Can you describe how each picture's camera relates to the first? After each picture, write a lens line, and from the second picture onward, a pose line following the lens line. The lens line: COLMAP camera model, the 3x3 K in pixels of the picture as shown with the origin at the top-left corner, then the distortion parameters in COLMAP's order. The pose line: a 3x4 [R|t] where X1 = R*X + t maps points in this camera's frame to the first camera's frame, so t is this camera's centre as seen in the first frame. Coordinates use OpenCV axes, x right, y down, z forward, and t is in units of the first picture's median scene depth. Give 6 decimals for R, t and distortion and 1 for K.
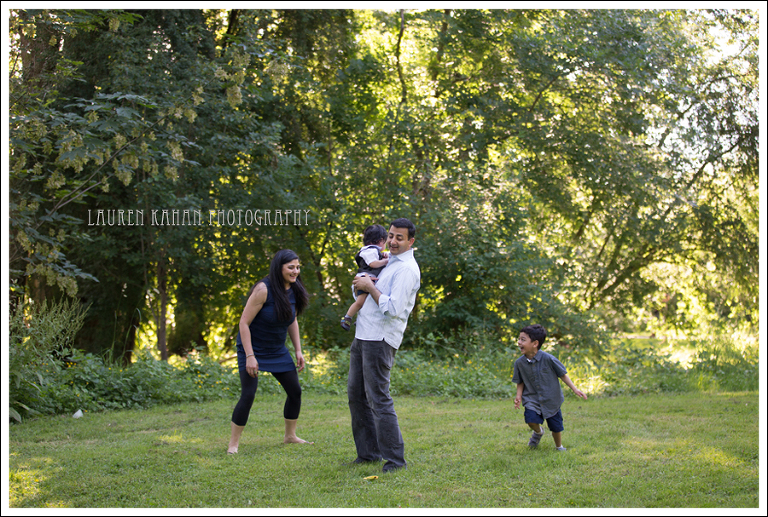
lens RADIAL K [[1497.6, 0, 409.7], [0, 1497.6, 266.5], [0, 0, 1]] dist [-0.303736, 0.000000]
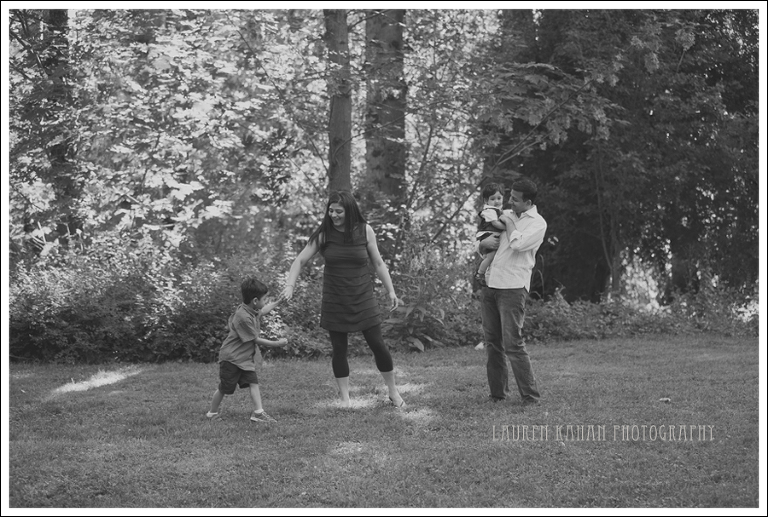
lens RADIAL K [[1497.6, 0, 382.9], [0, 1497.6, 260.5], [0, 0, 1]] dist [-0.303736, 0.000000]
pose [[0.930411, 0.012805, -0.366293, 0.116244], [-0.002372, 0.999579, 0.028918, -0.000013], [0.366509, -0.026037, 0.930050, -0.097635]]
